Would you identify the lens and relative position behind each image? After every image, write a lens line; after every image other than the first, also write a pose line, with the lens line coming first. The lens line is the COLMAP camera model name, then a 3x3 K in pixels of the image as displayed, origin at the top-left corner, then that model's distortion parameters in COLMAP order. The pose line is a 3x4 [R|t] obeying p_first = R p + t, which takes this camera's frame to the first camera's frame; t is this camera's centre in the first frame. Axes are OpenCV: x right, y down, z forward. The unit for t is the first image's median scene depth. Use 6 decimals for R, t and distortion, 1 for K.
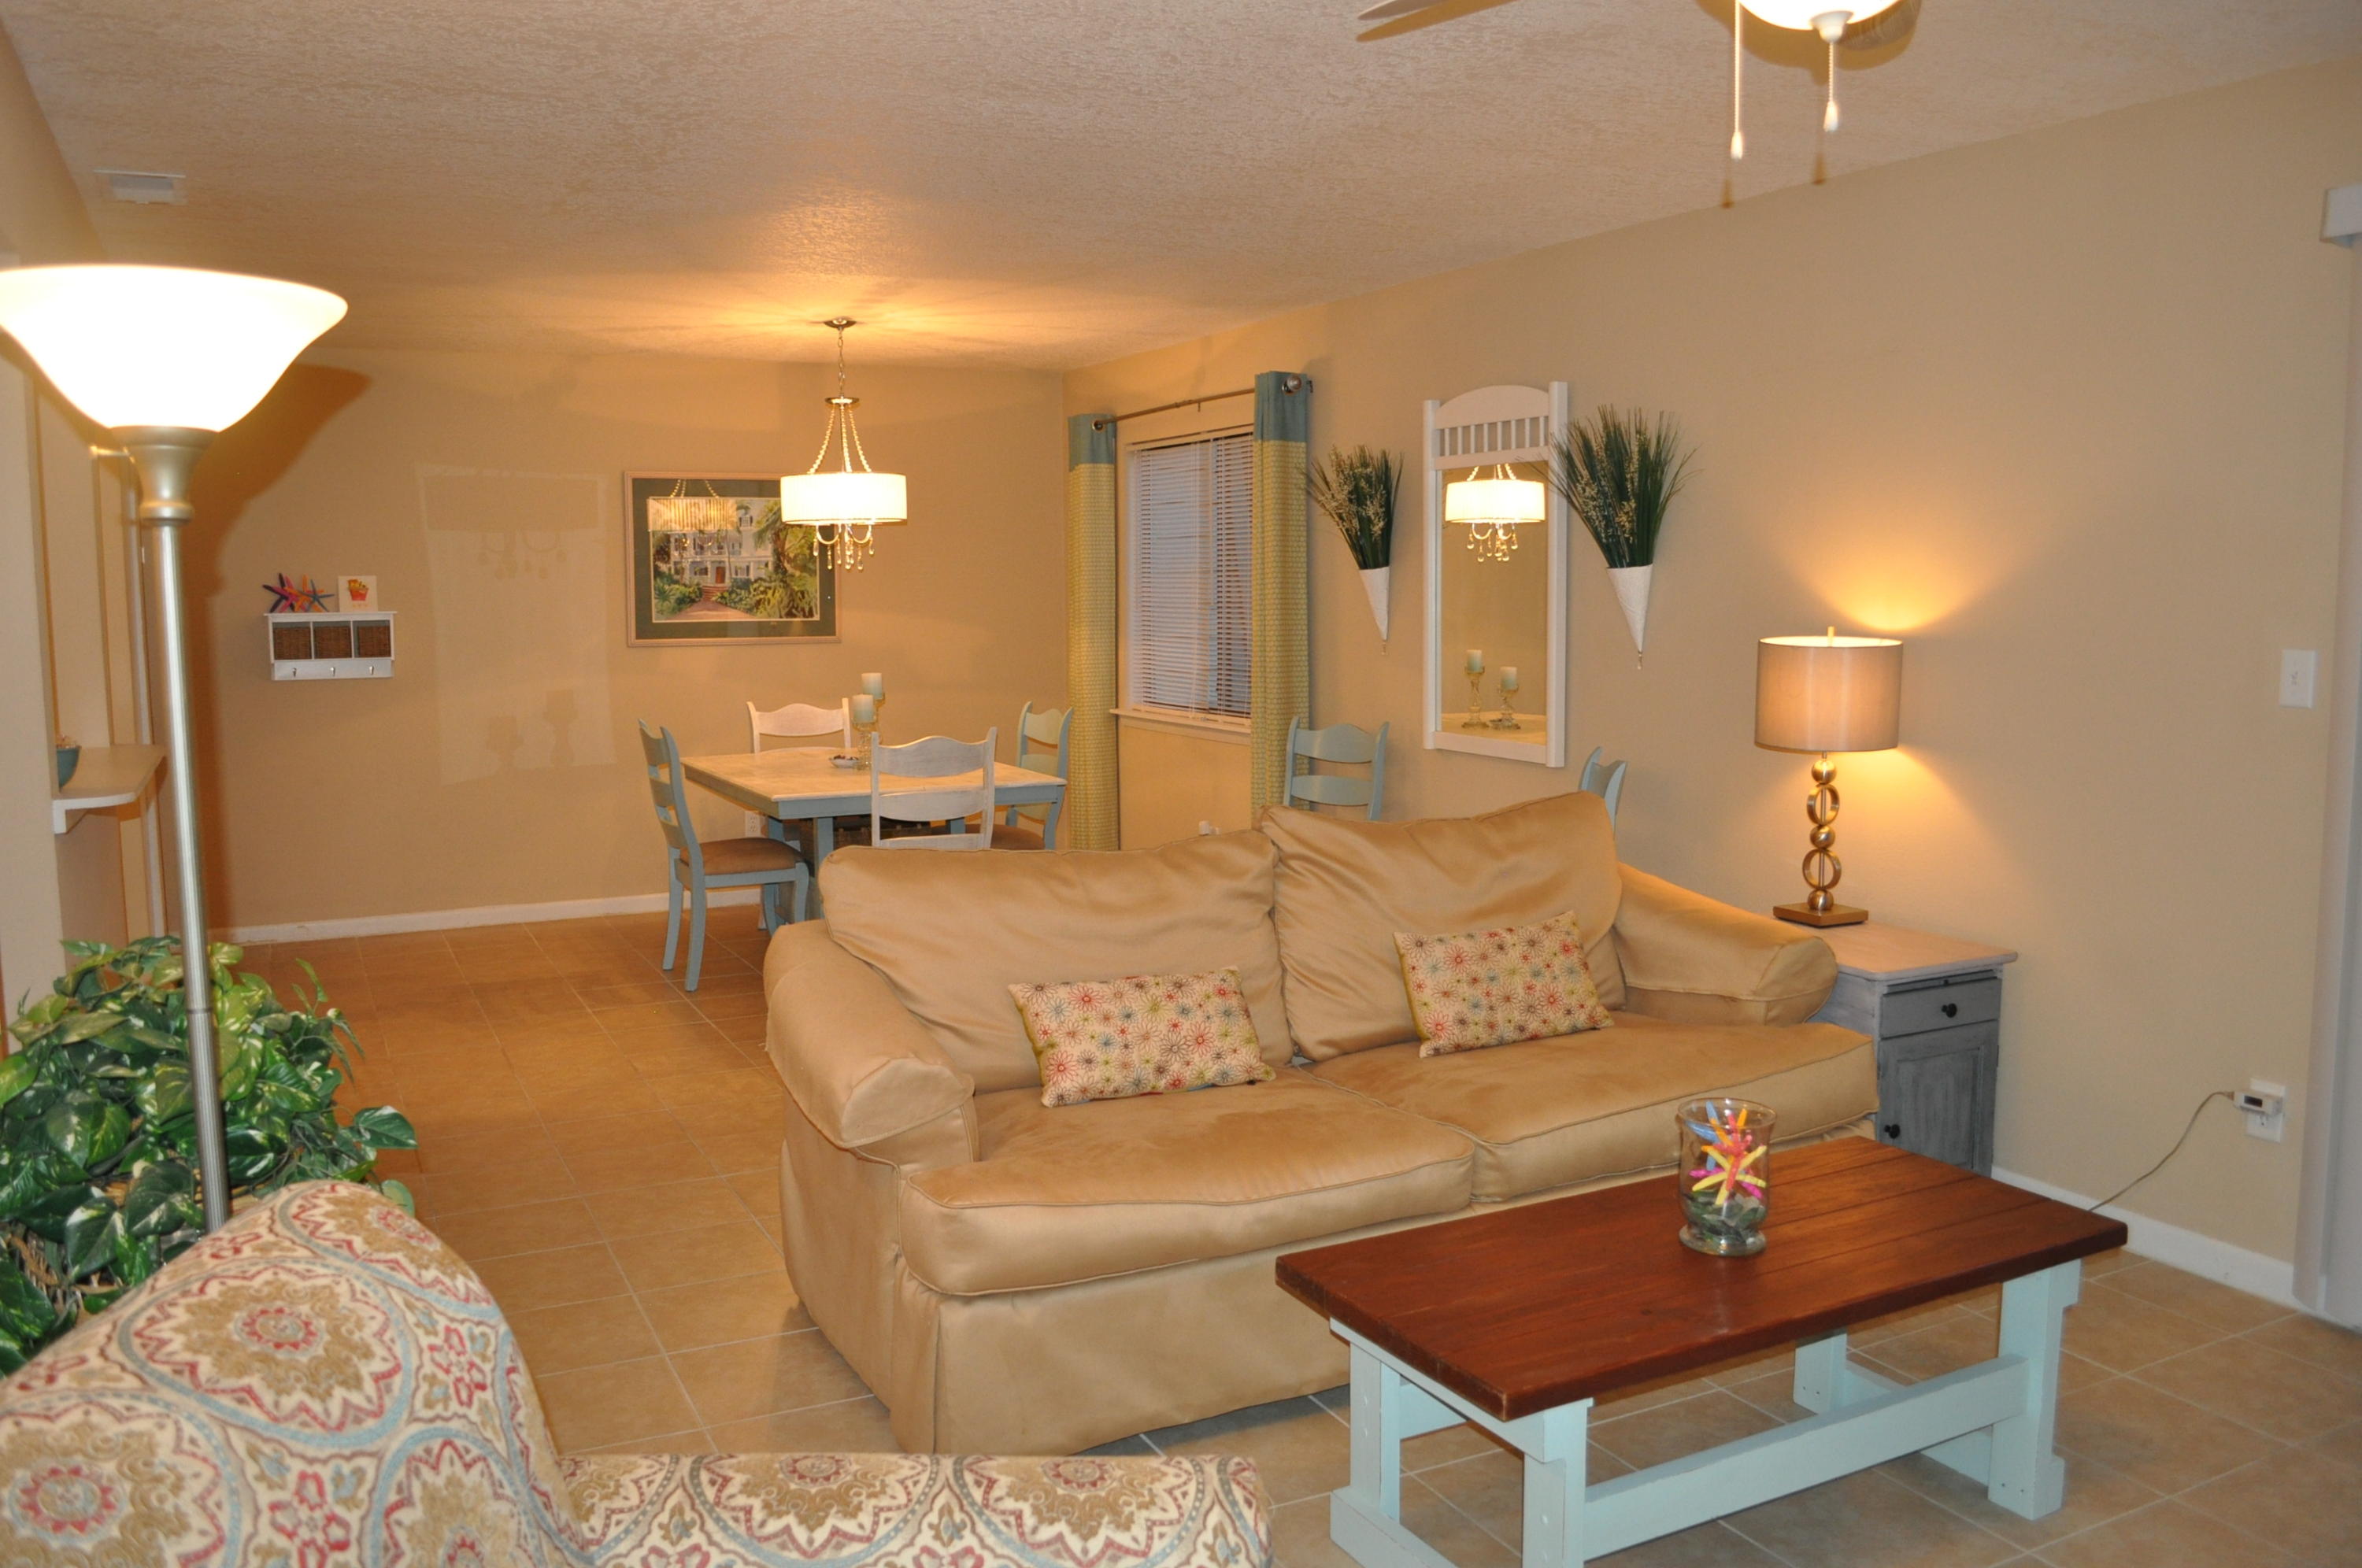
lens RADIAL K [[1861.5, 0, 1176.8], [0, 1861.5, 784.1], [0, 0, 1]] dist [-0.072409, -0.012786]
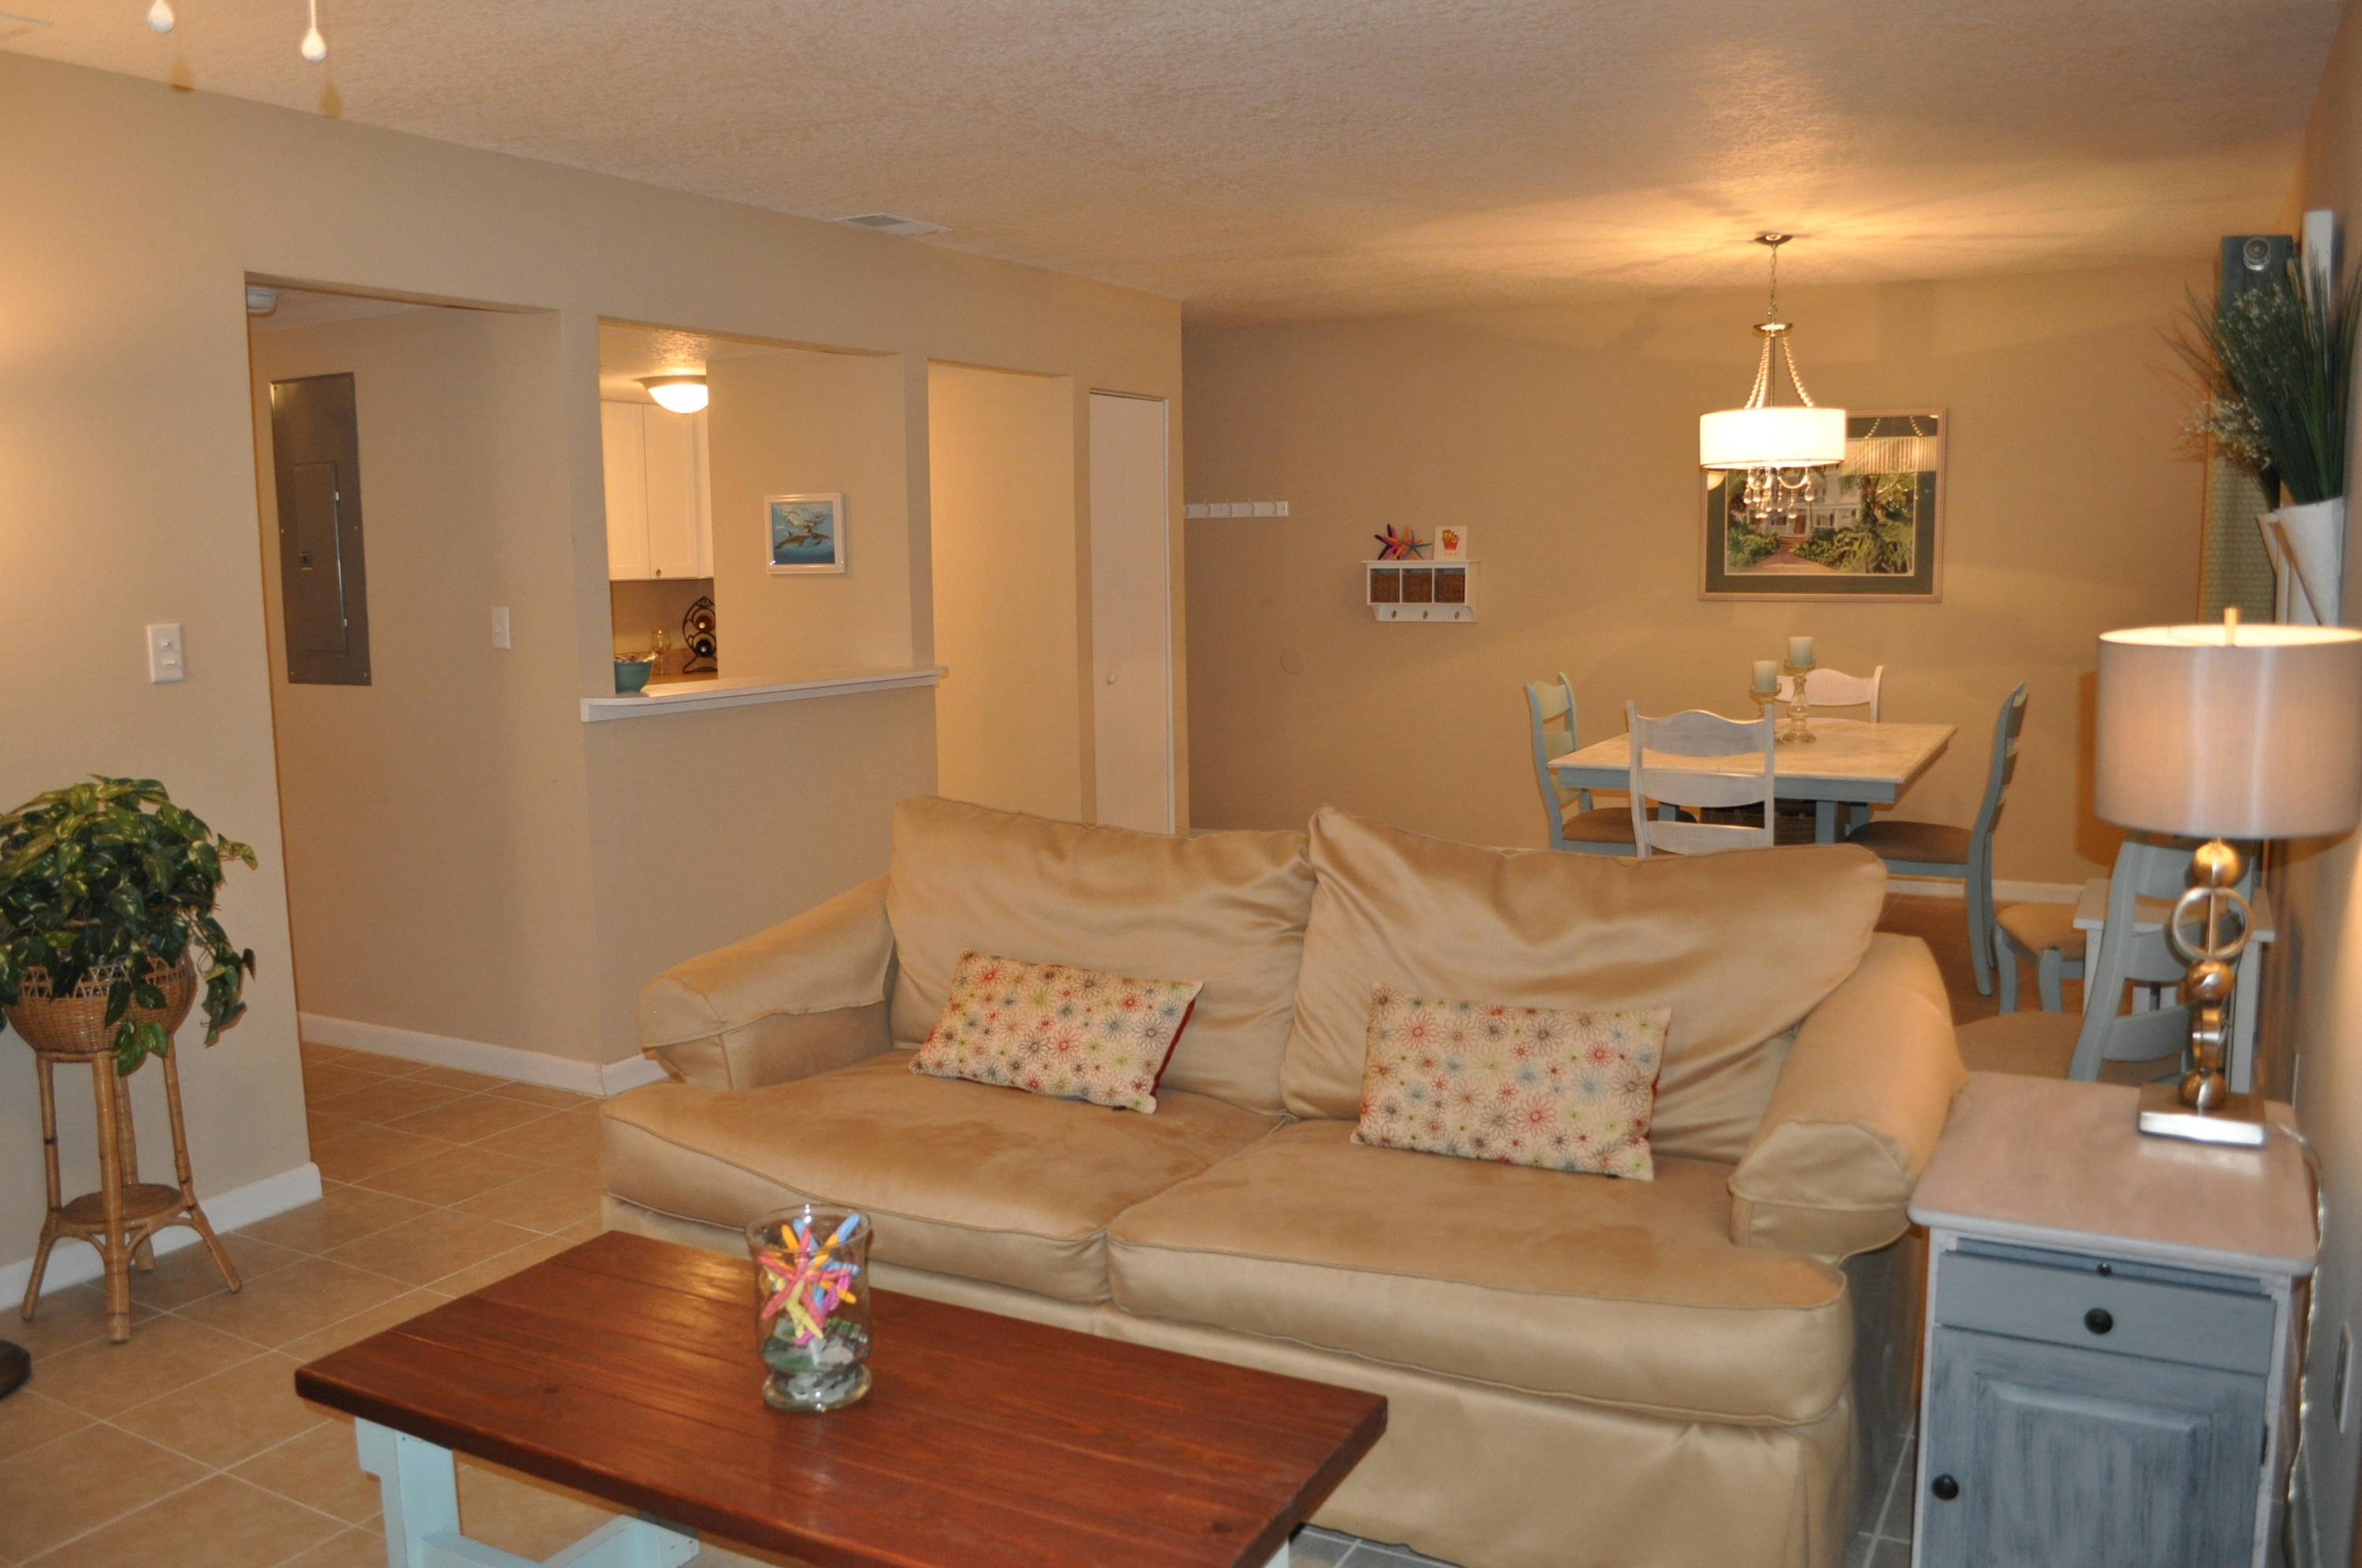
lens RADIAL K [[1861.5, 0, 1179.3], [0, 1861.5, 780.9], [0, 0, 1]] dist [-0.072409, -0.012786]
pose [[0.572159, 0.100188, -0.814000, 0.369424], [-0.078507, 0.994643, 0.067240, -0.026700], [0.816377, 0.025433, 0.576959, 0.251660]]
